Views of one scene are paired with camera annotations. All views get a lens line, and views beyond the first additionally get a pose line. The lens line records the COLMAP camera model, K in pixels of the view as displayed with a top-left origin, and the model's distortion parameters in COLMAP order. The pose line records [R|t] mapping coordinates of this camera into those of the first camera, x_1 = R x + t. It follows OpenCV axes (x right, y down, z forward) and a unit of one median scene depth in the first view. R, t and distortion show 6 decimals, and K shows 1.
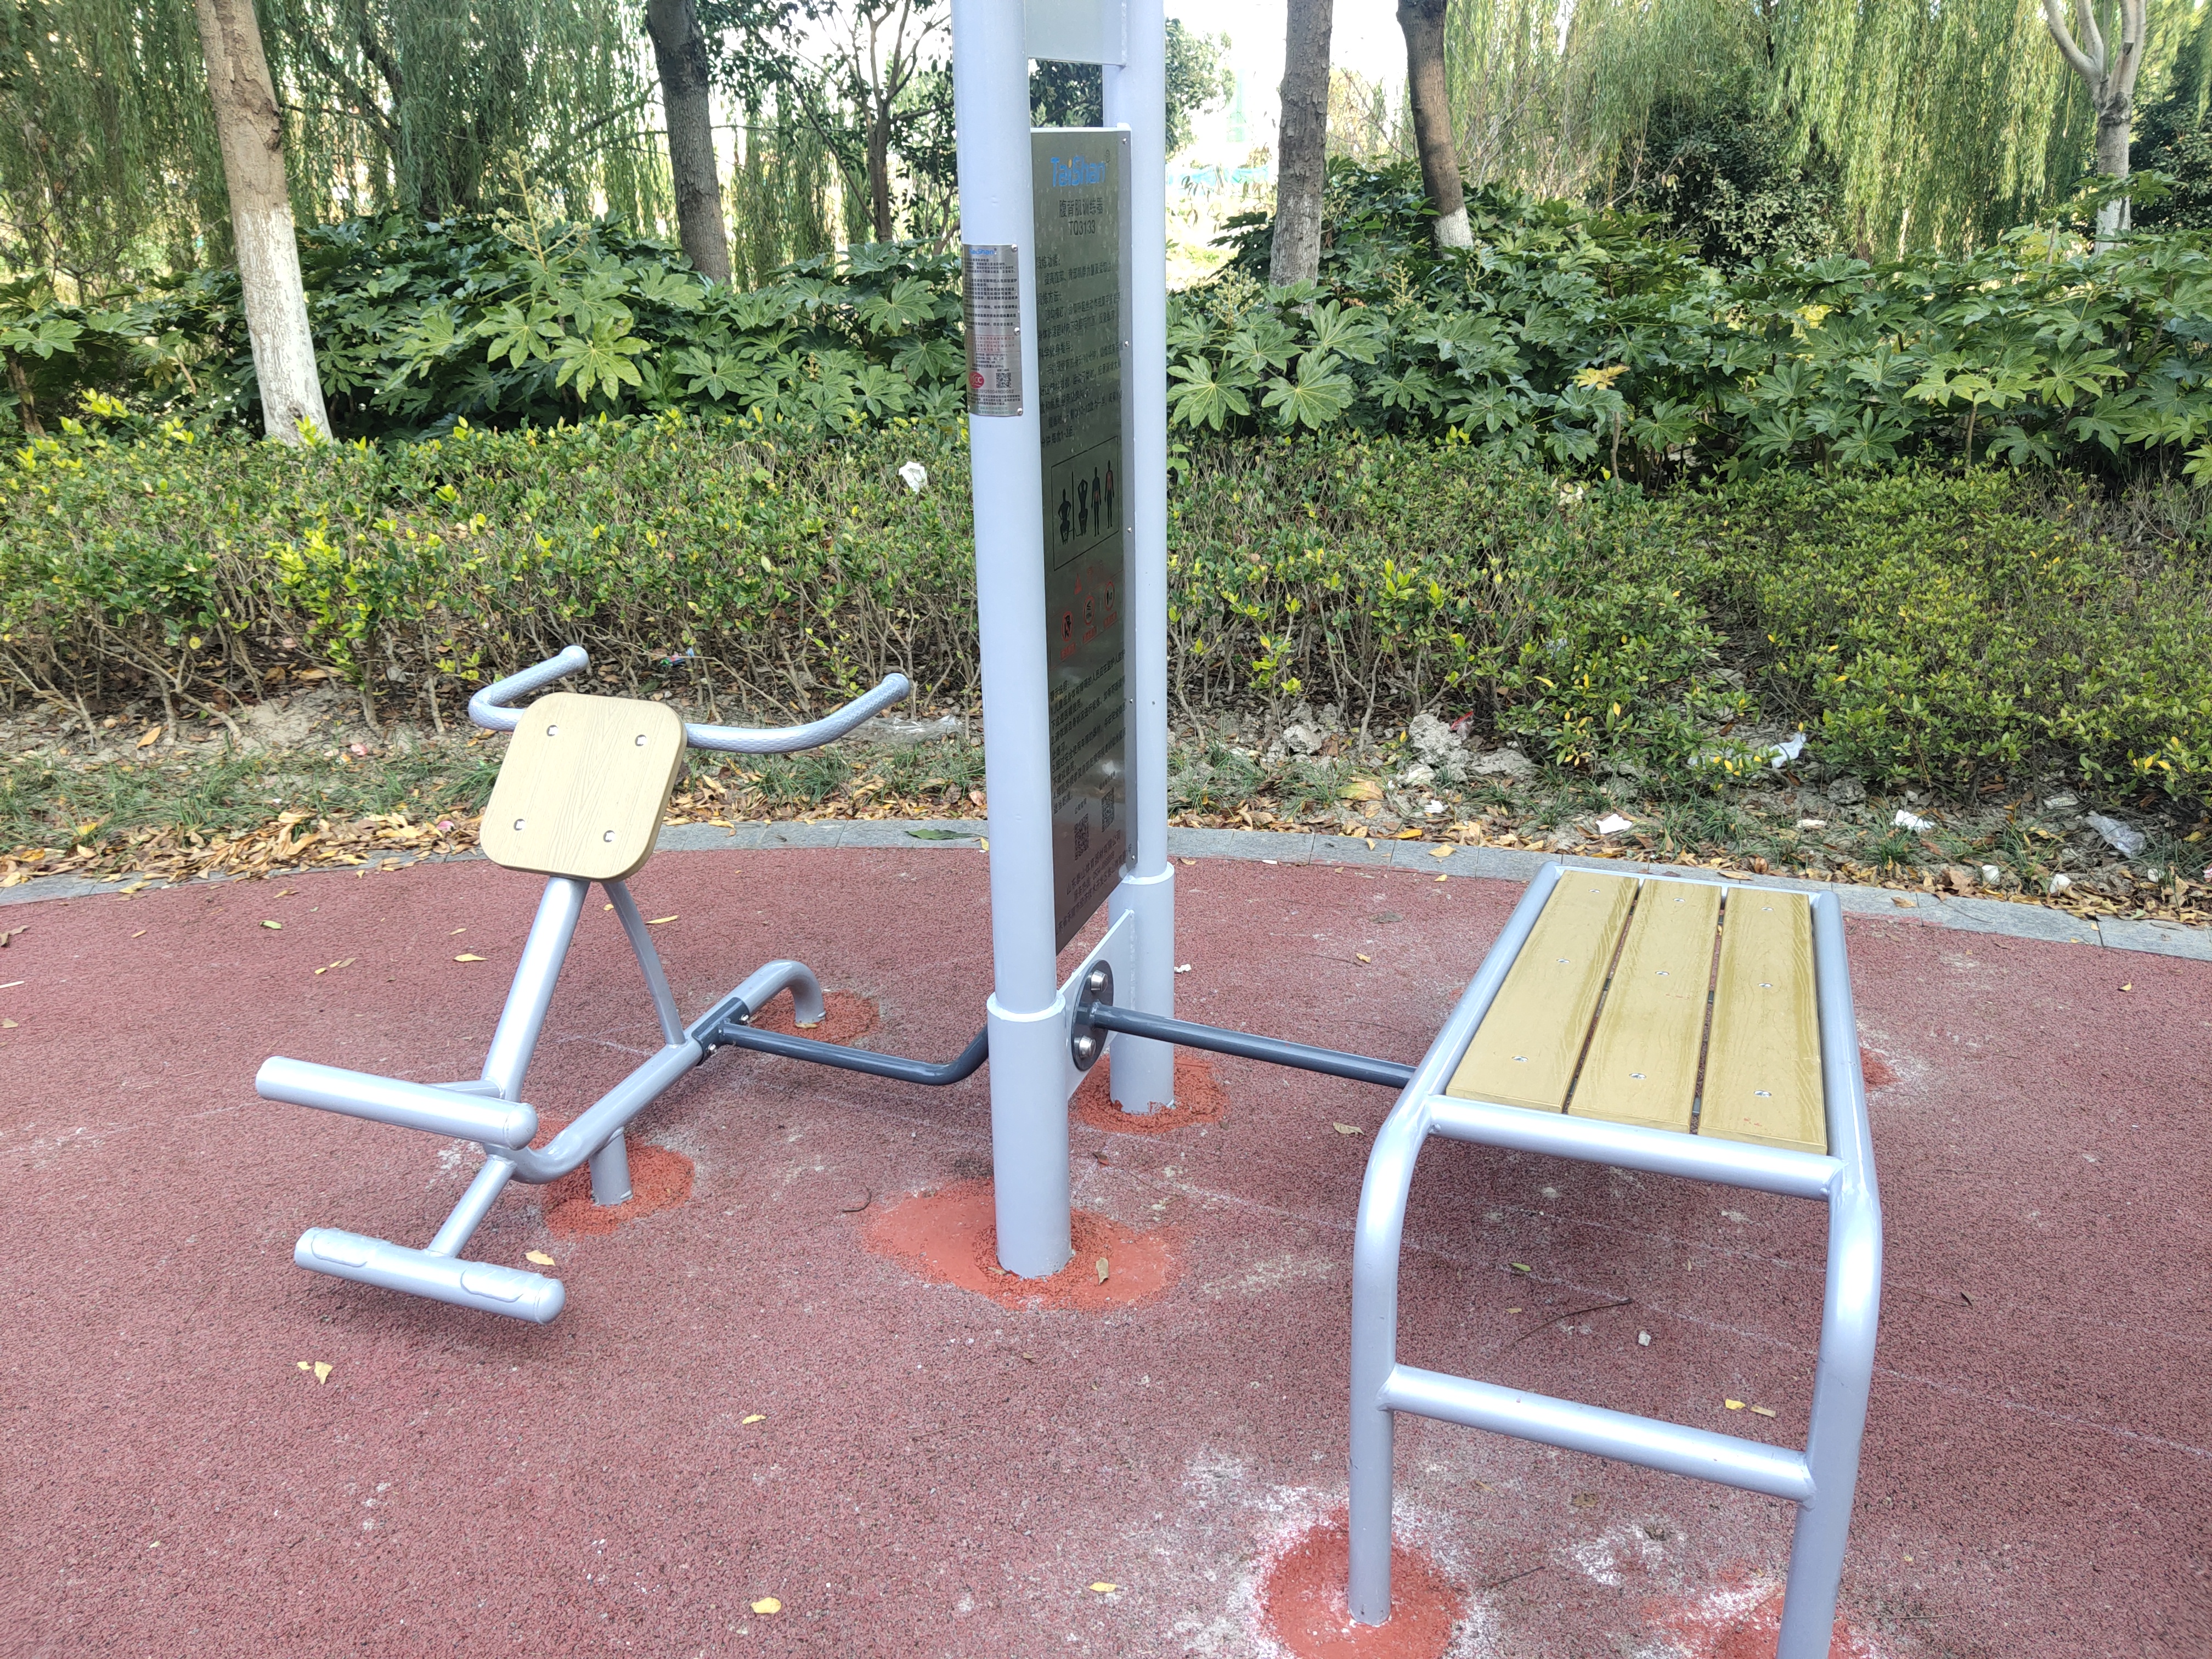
lens RADIAL K [[1681.9, 0, 1106.0], [0, 1681.9, 829.5], [0, 0, 1]] dist [0.031317, 0.001554]
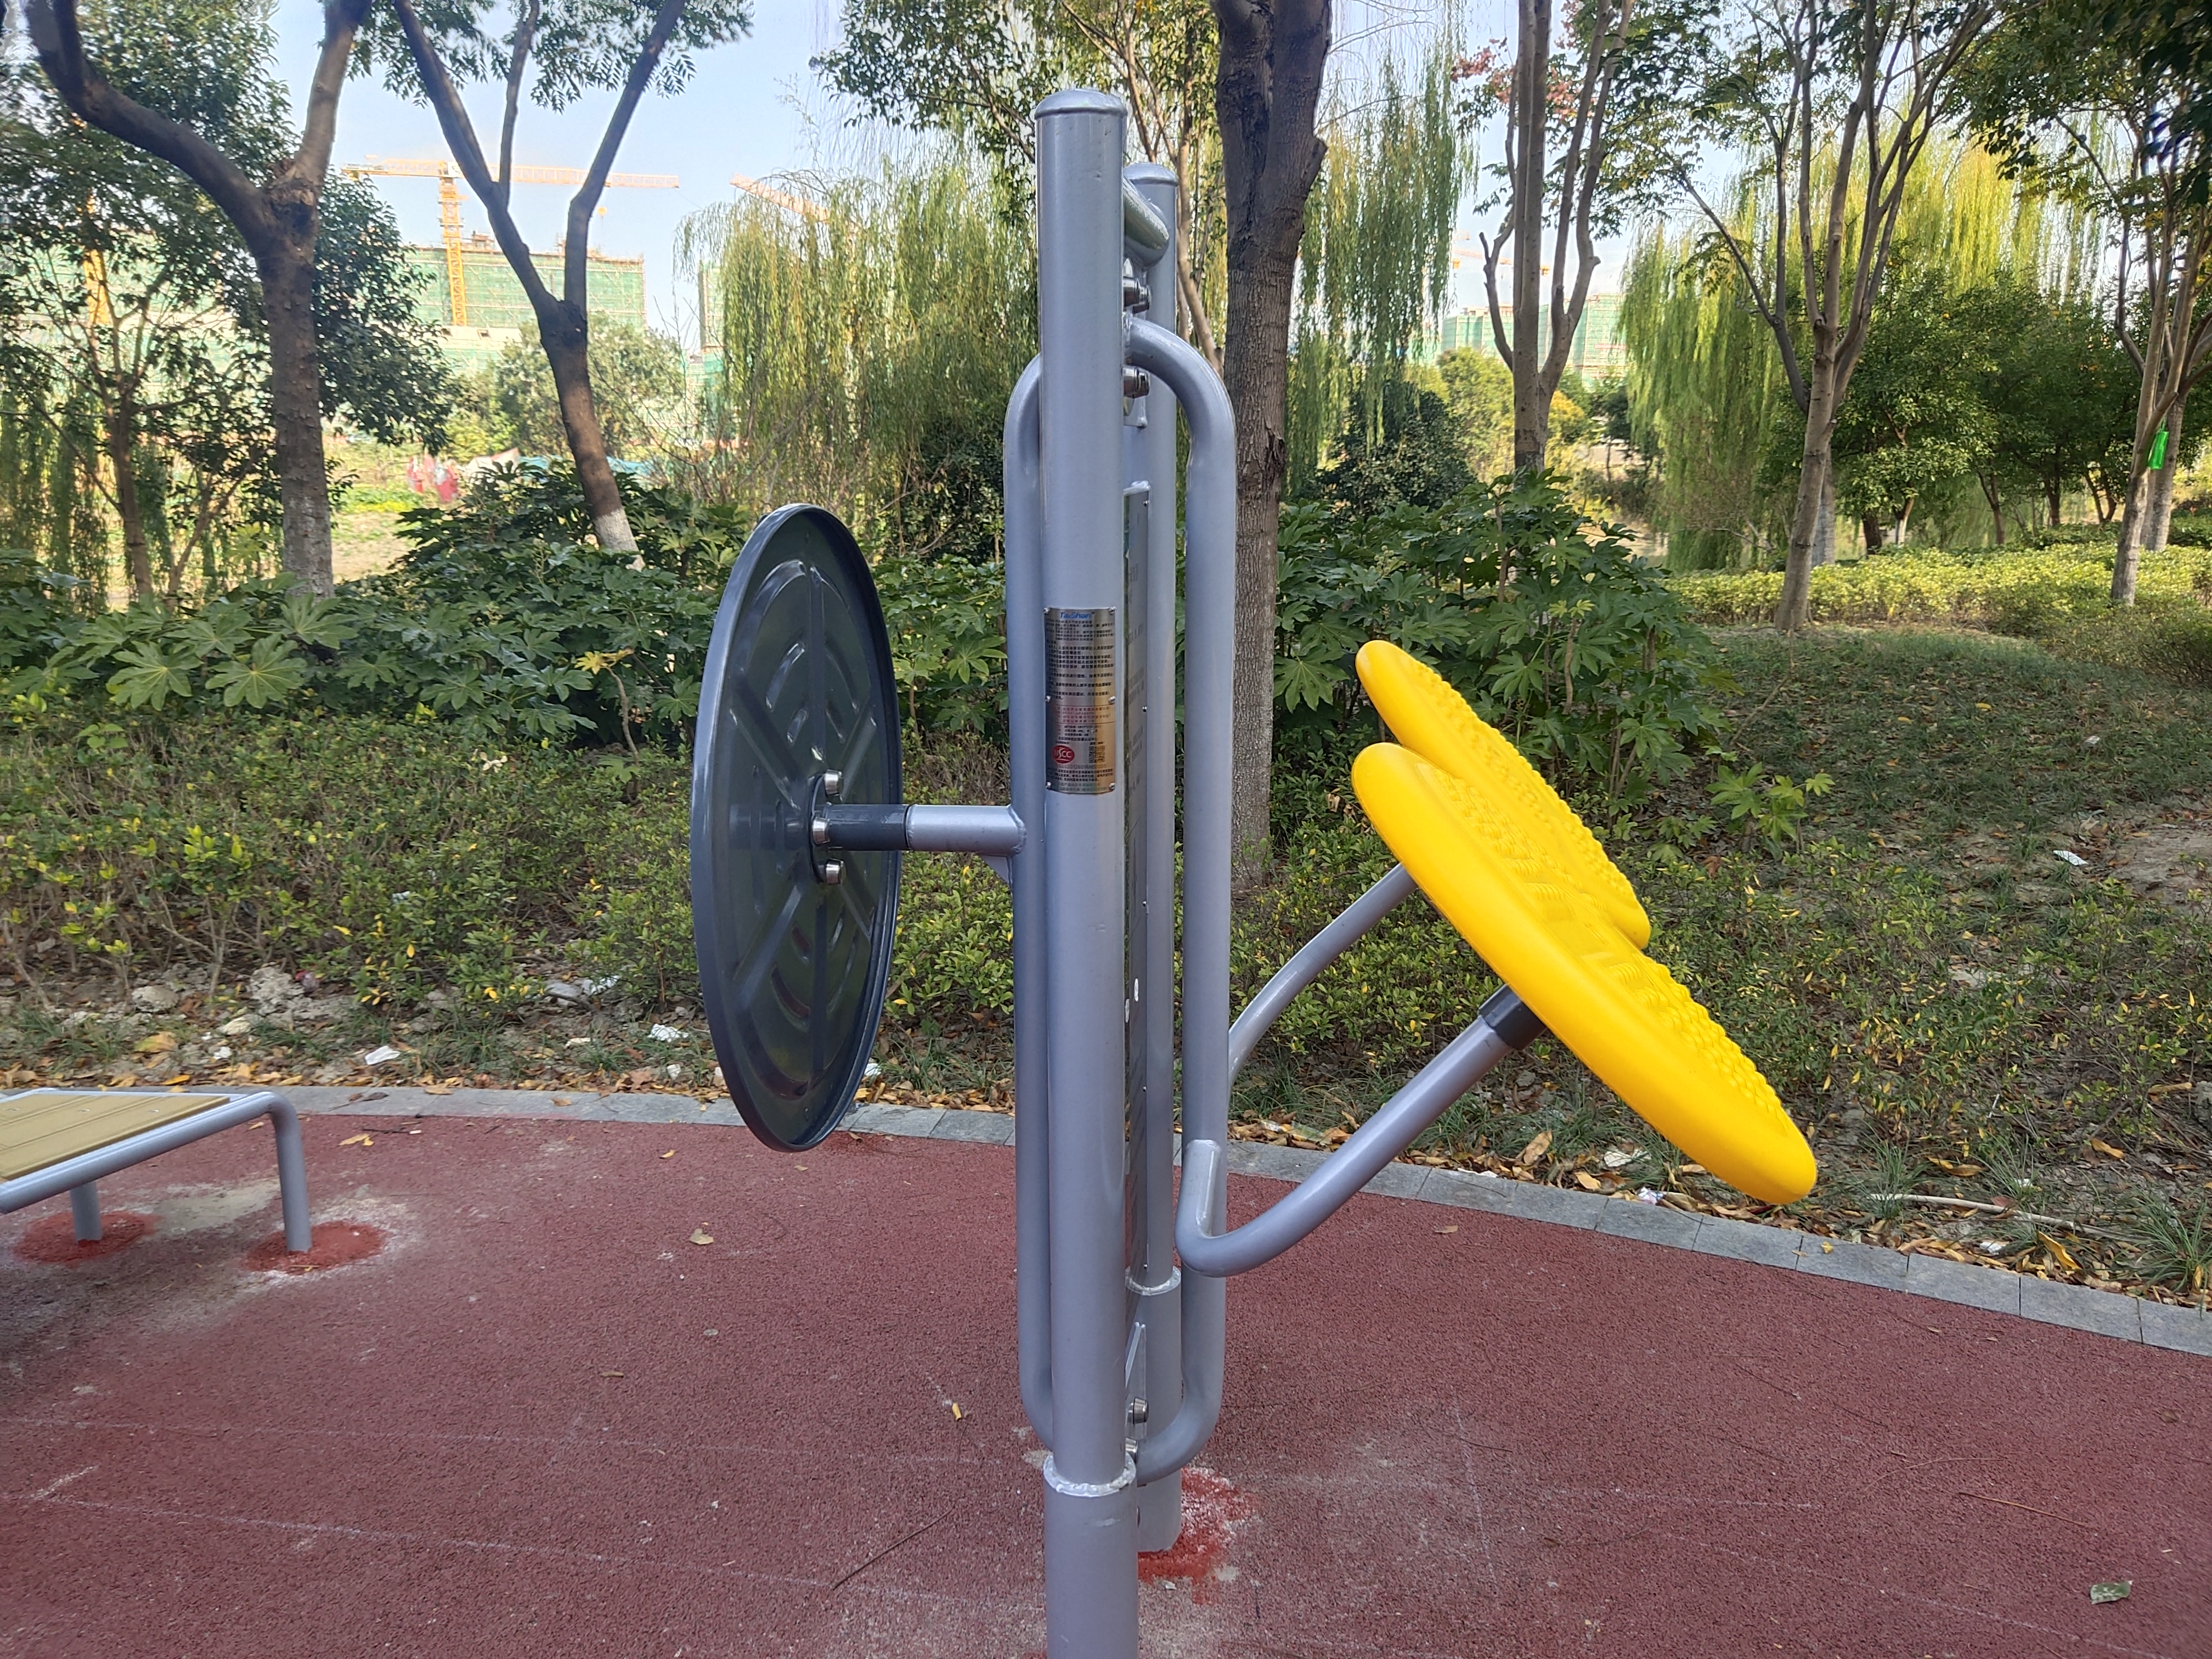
lens RADIAL K [[1681.9, 0, 1106.0], [0, 1681.9, 829.5], [0, 0, 1]] dist [0.031317, 0.001554]
pose [[0.959465, -0.038626, 0.279168, 0.403518], [0.082637, 0.985582, -0.147644, 0.047886], [-0.269440, 0.164729, 0.948824, -0.174863]]
